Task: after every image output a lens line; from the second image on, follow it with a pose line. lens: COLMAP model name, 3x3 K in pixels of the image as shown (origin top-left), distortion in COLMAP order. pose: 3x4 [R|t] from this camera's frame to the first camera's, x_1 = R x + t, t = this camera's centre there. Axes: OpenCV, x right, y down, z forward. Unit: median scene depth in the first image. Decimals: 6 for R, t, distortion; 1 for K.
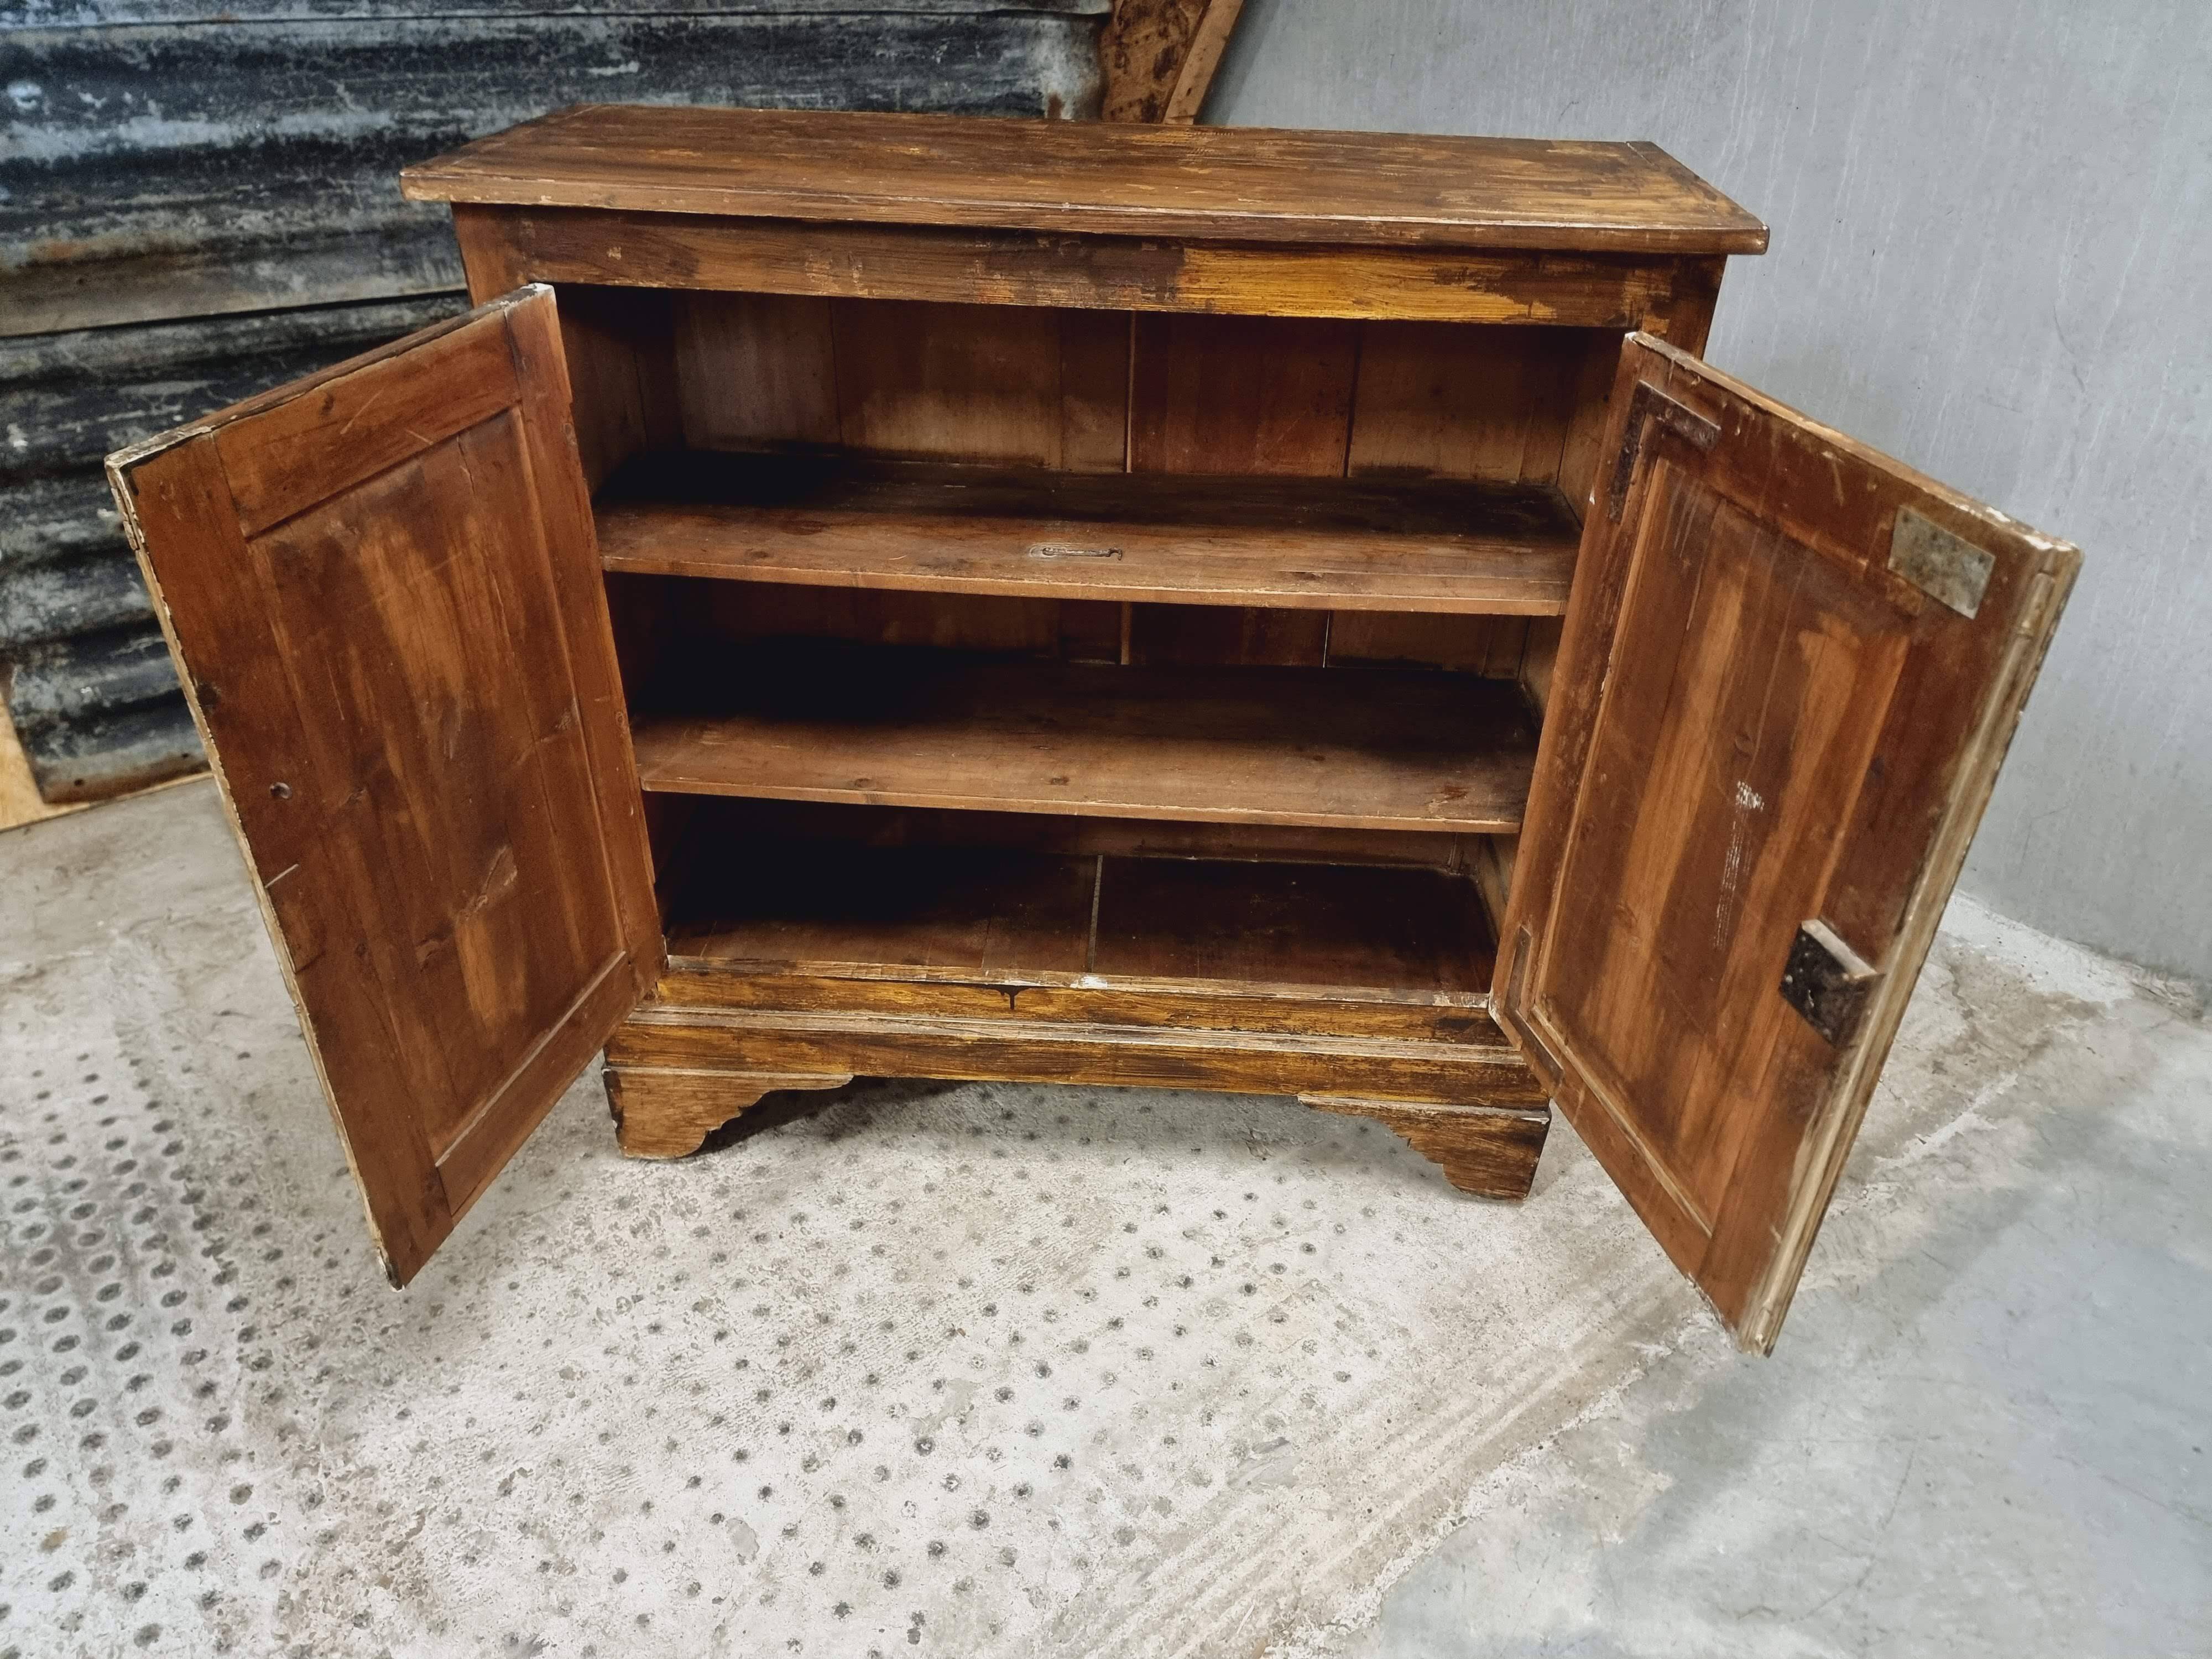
lens RADIAL K [[1539.5, 0, 1120.5], [0, 1539.5, 837.2], [0, 0, 1]] dist [0.069125, -0.064724]
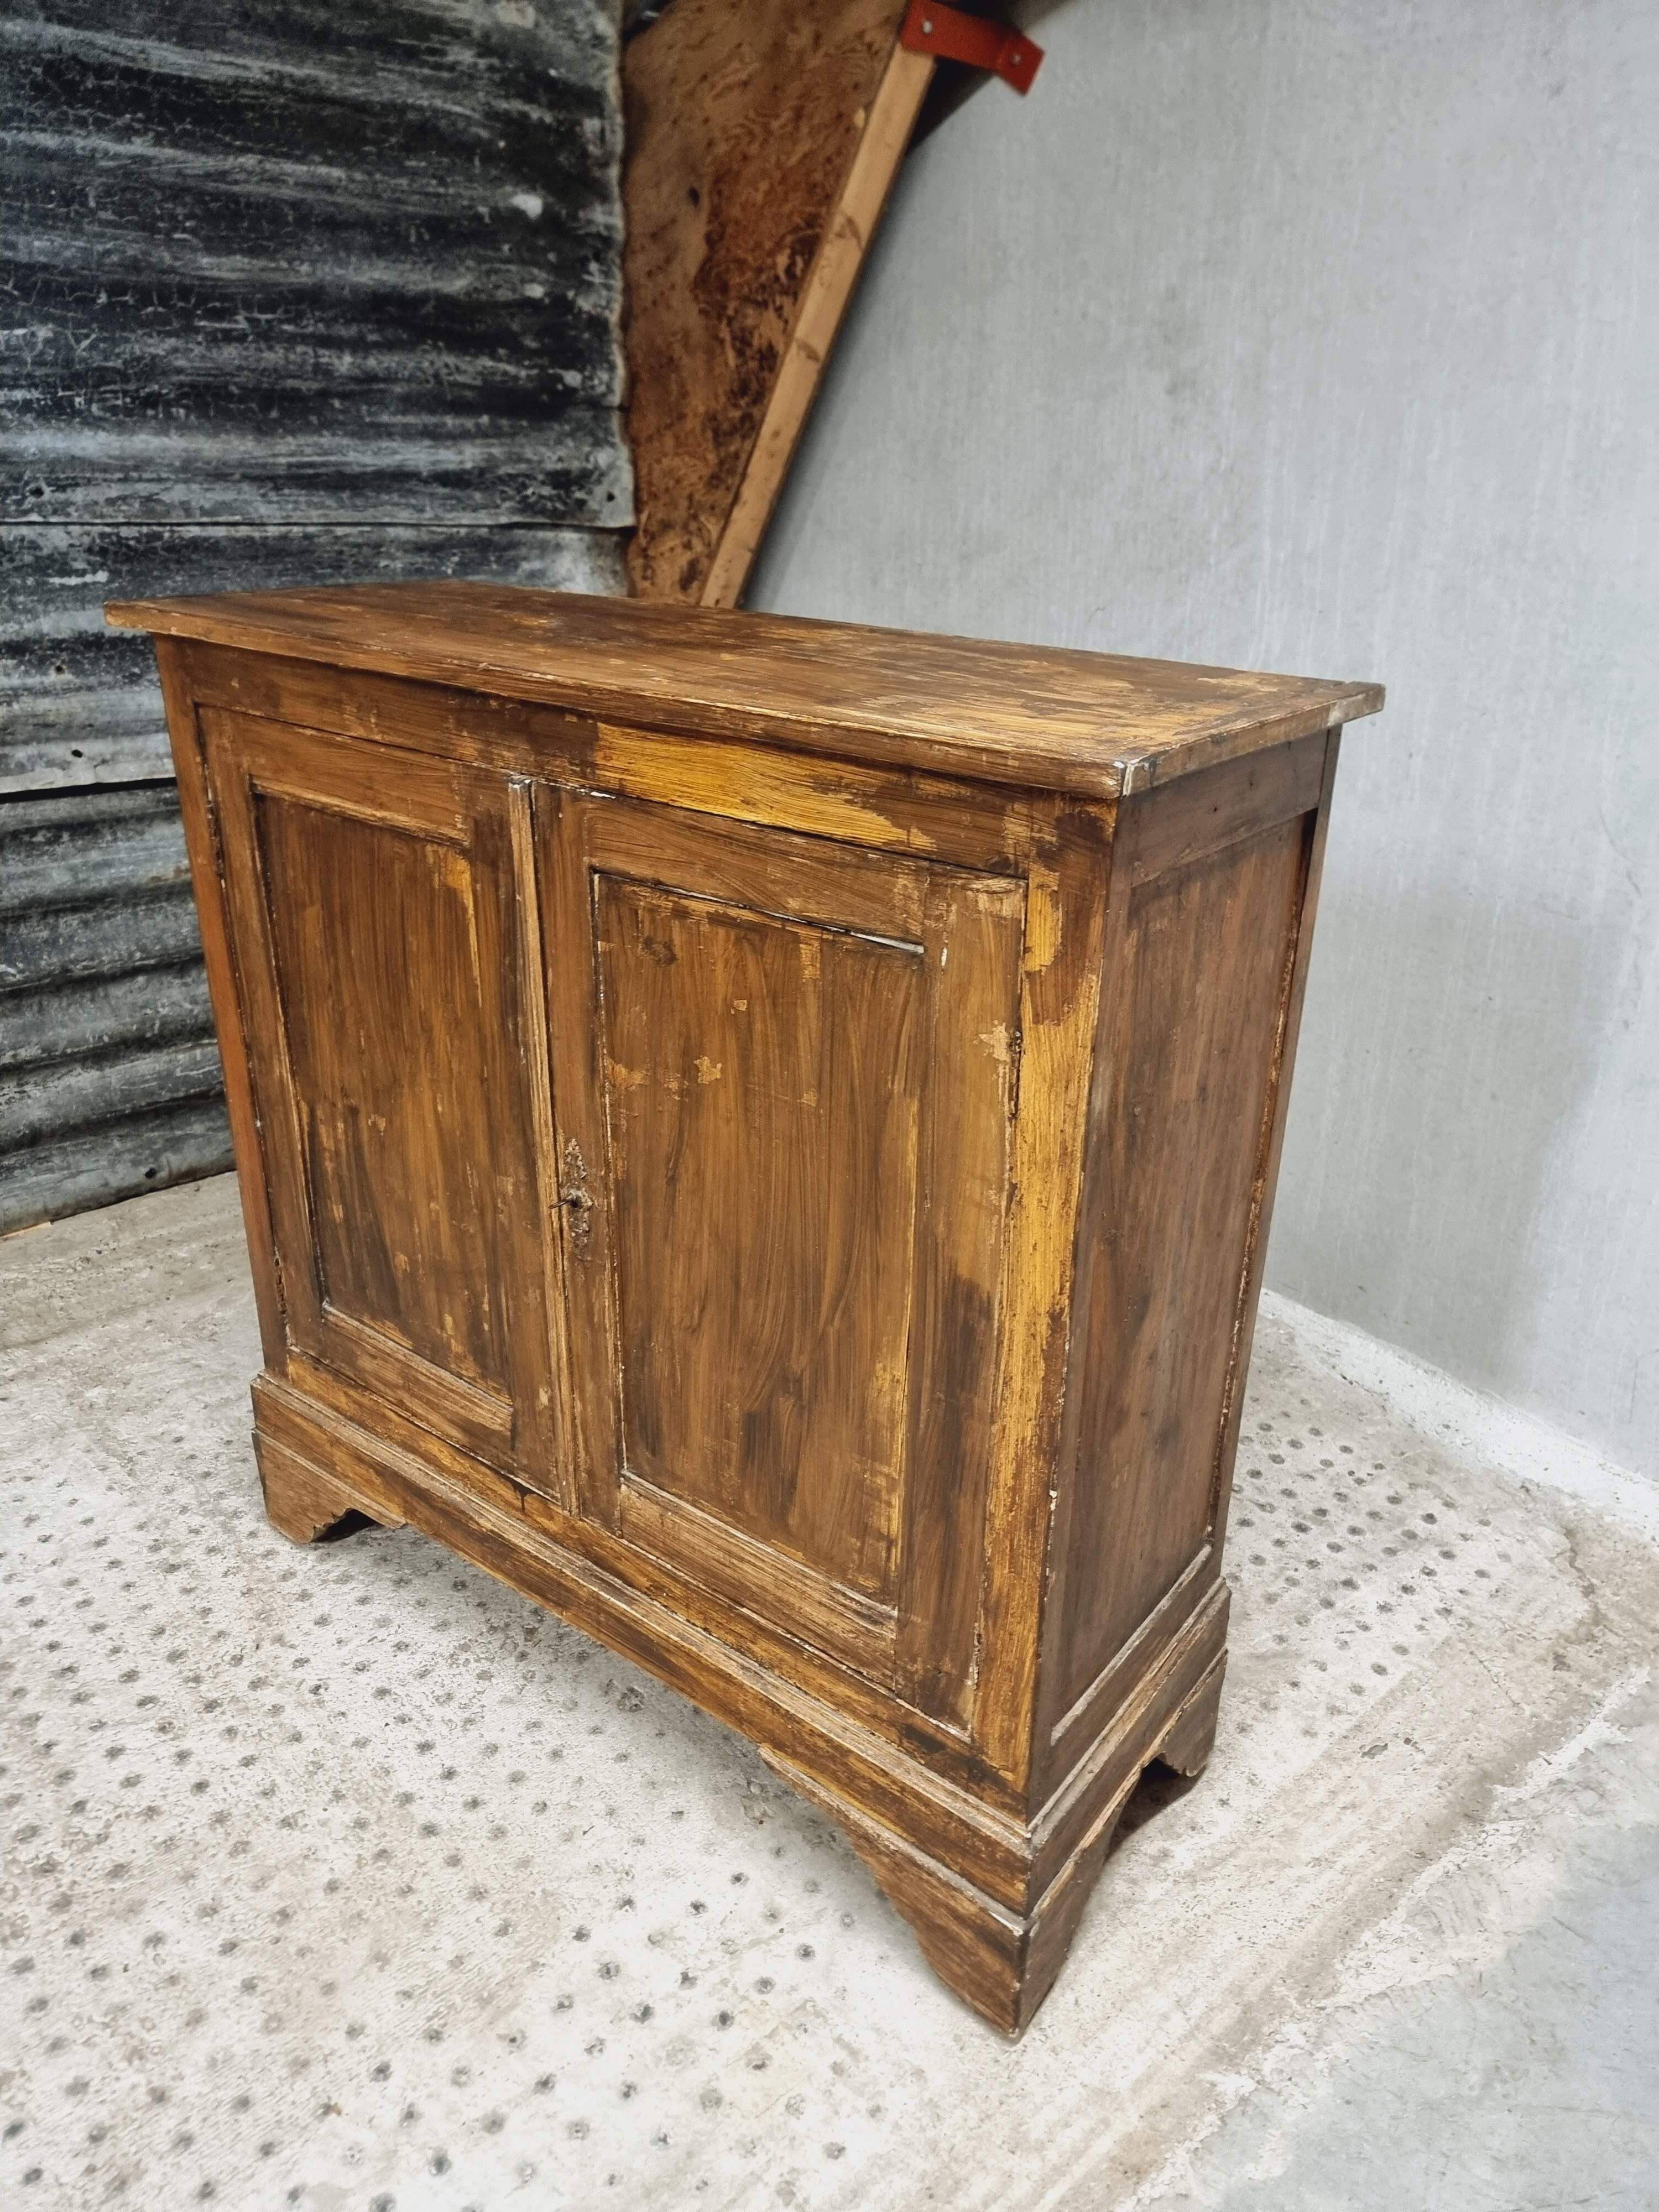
lens RADIAL K [[1541.7, 0, 824.3], [0, 1541.7, 1107.5], [0, 0, 1]] dist [0.060025, -0.052345]
pose [[0.998925, -0.020452, 0.041601, 0.109551], [0.026087, 0.989839, -0.139776, -0.052618], [-0.038320, 0.140711, 0.989309, 0.150079]]
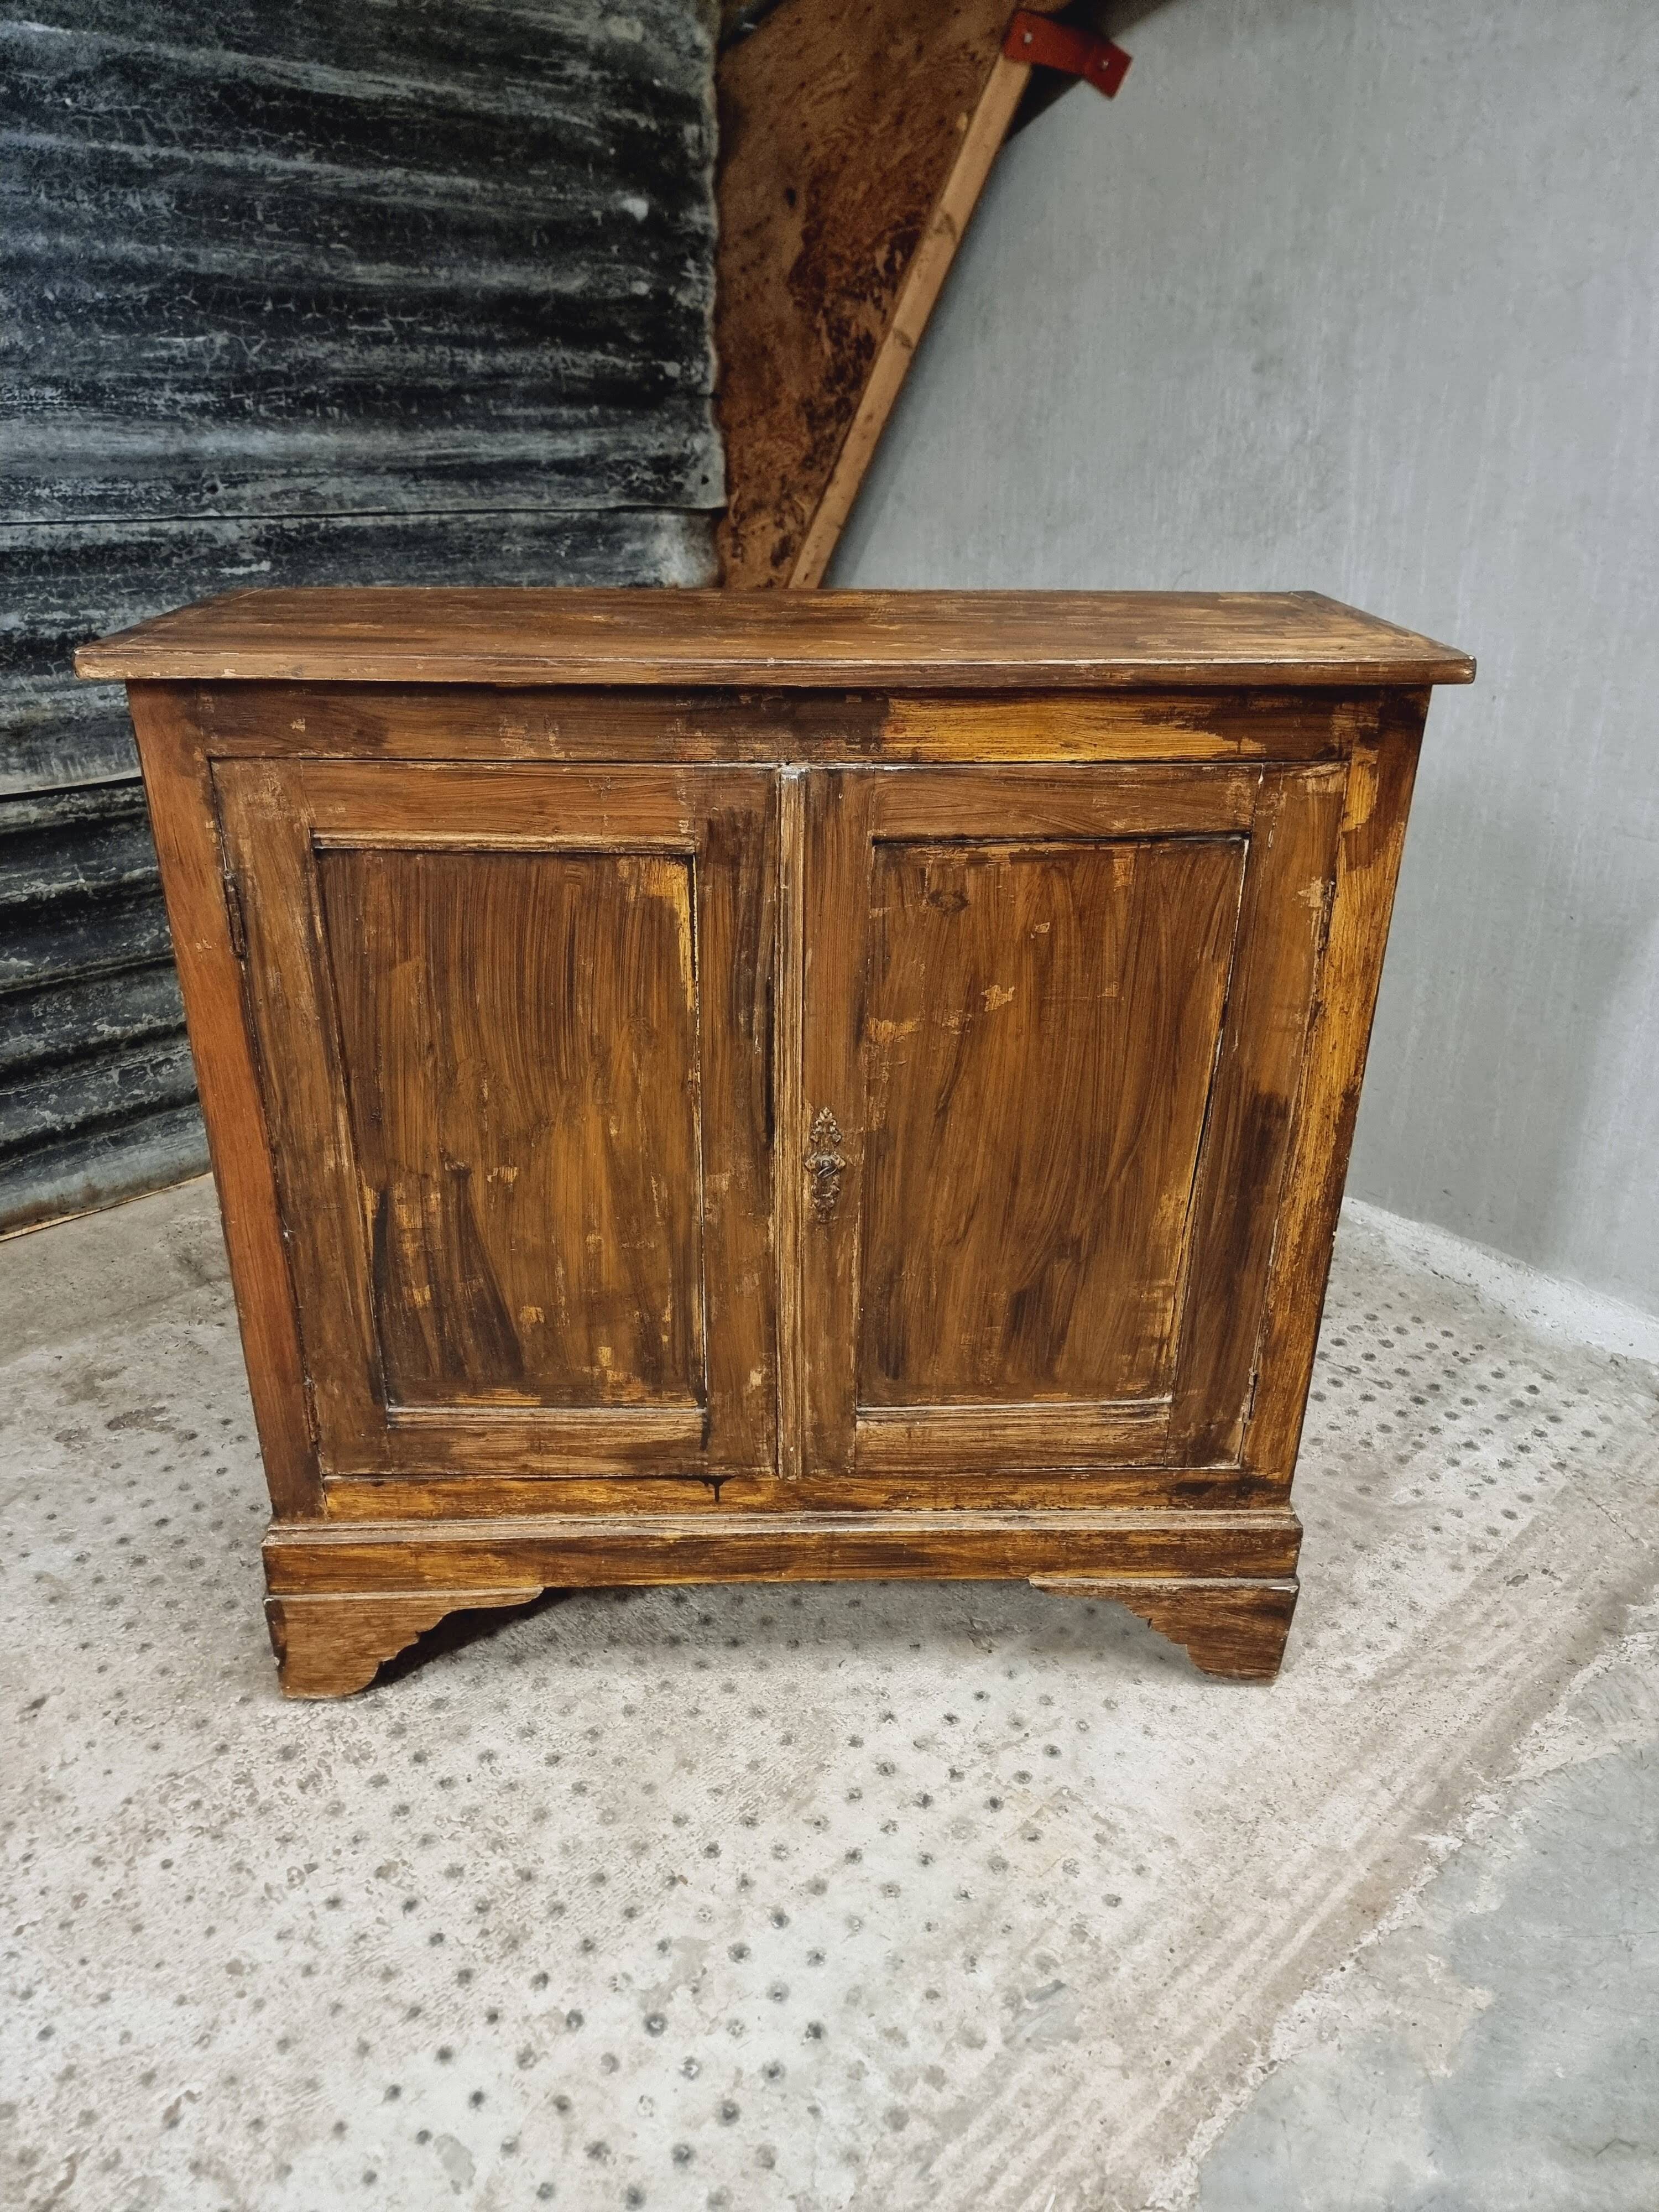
lens RADIAL K [[1539.5, 0, 794.5], [0, 1539.5, 1097.9], [0, 0, 1]] dist [0.069125, -0.064724]
pose [[0.997282, -0.049346, 0.054719, -0.062696], [0.056155, 0.989812, -0.130838, -0.003560], [-0.047705, 0.133555, 0.989893, 0.050426]]
